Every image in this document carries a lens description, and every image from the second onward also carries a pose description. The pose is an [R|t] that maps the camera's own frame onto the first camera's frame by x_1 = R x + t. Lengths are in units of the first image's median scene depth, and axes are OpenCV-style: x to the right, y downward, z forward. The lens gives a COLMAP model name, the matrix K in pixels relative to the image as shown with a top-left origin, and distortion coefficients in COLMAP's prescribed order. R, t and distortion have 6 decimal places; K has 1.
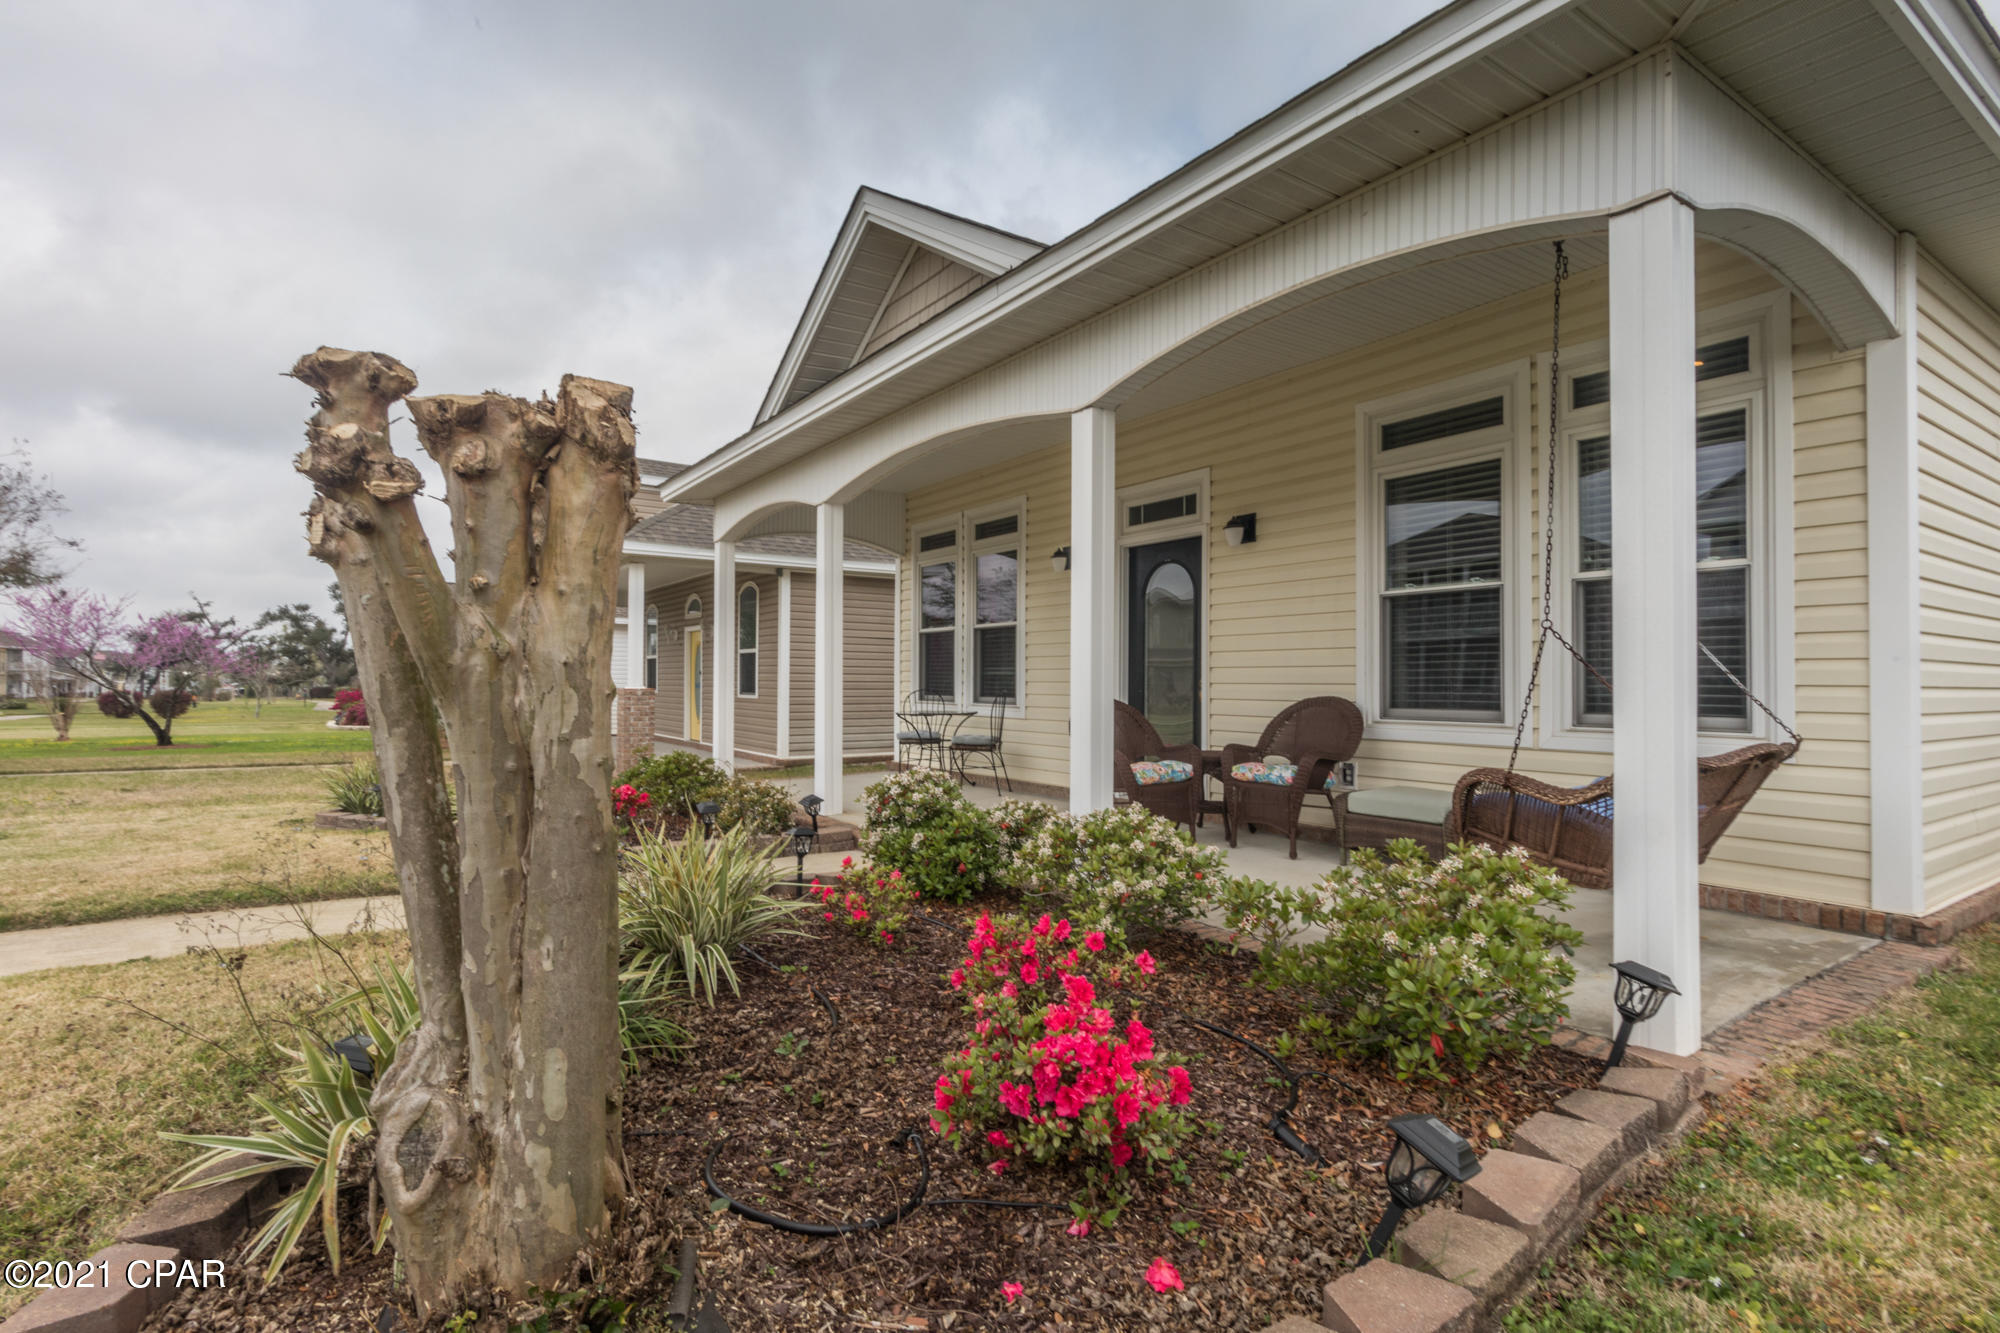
lens RADIAL K [[961.7, 0, 998.9], [0, 961.7, 666.6], [0, 0, 1]] dist [0.001054, 0.001637]
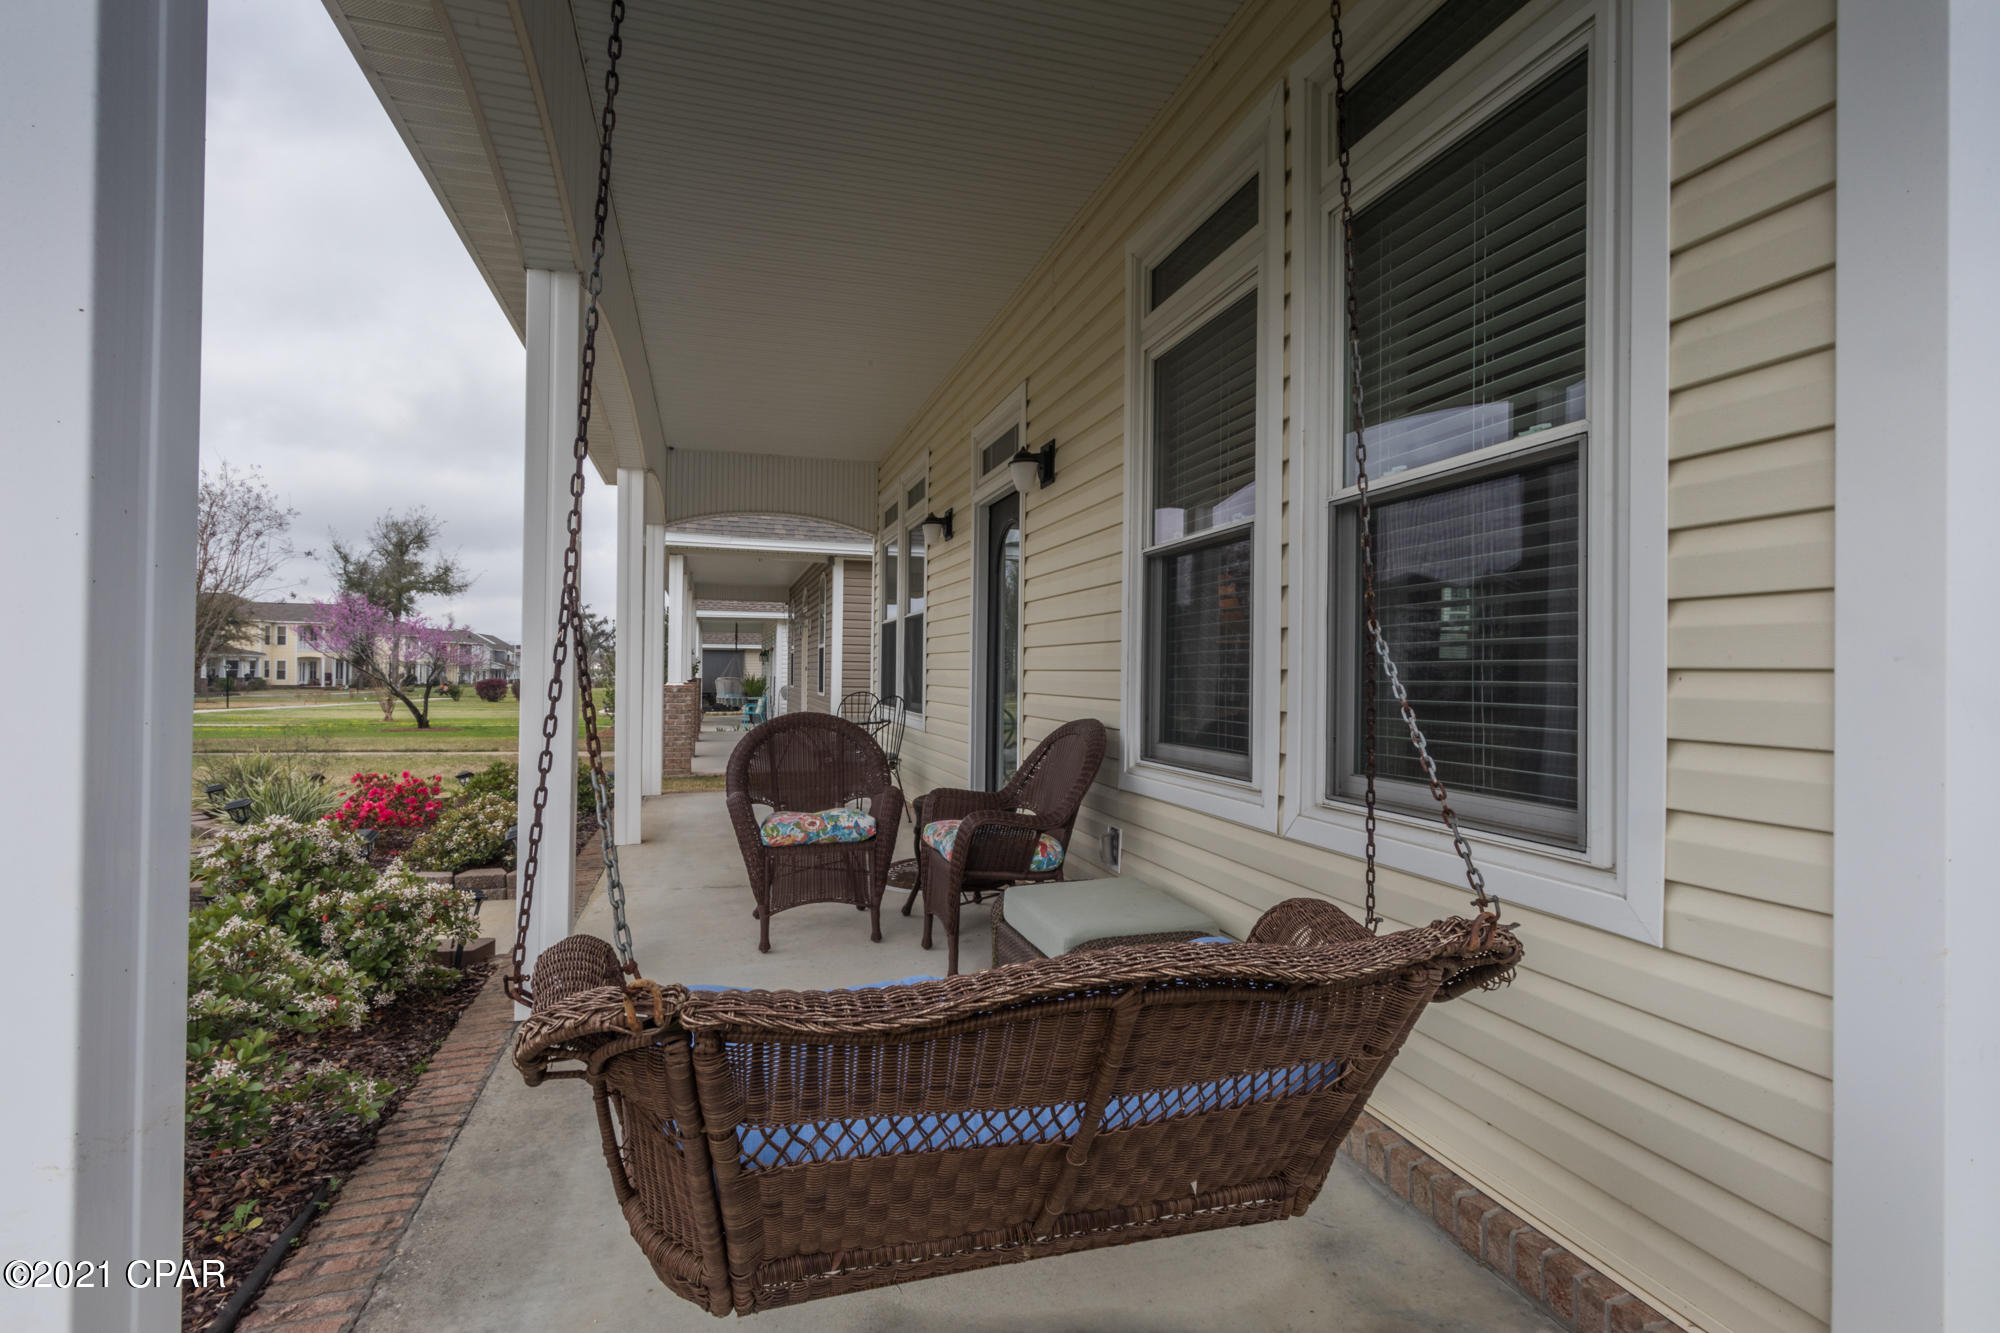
lens RADIAL K [[961.7, 0, 999.7], [0, 961.7, 670.6], [0, 0, 1]] dist [0.001054, 0.001637]
pose [[0.950938, 0.007605, -0.309288, 0.148665], [-0.004592, 0.999935, 0.010468, -0.002143], [0.309347, -0.008535, 0.950911, 0.119824]]
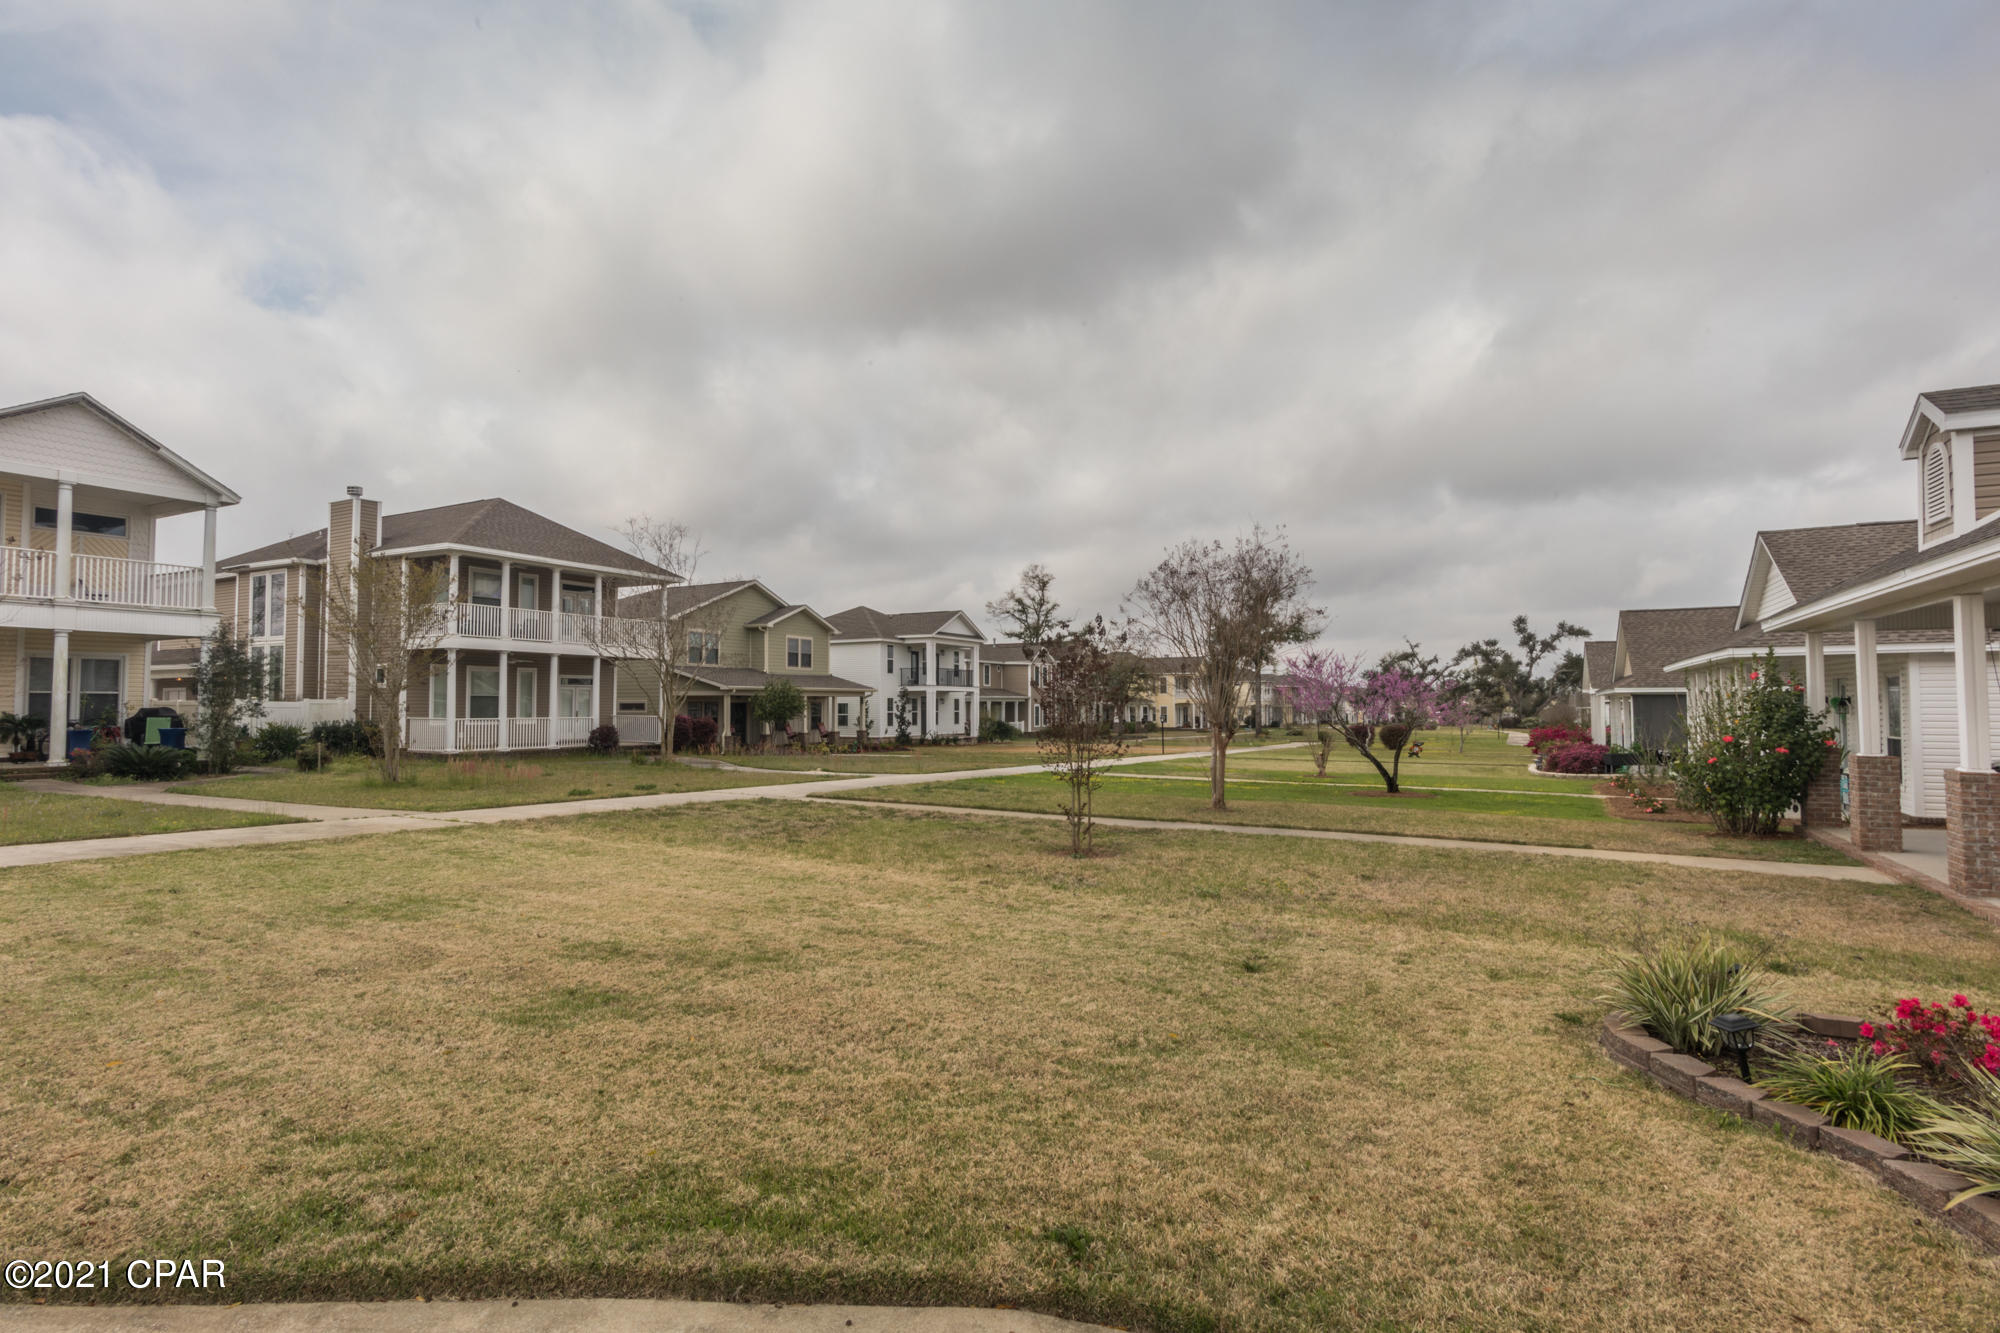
lens RADIAL K [[961.7, 0, 997.1], [0, 961.7, 670.1], [0, 0, 1]] dist [0.001054, 0.001637]
pose [[0.454256, -0.036281, -0.890132, -0.124809], [0.015326, 0.999341, -0.032911, -0.024756], [0.890739, 0.001308, 0.454513, 0.139777]]
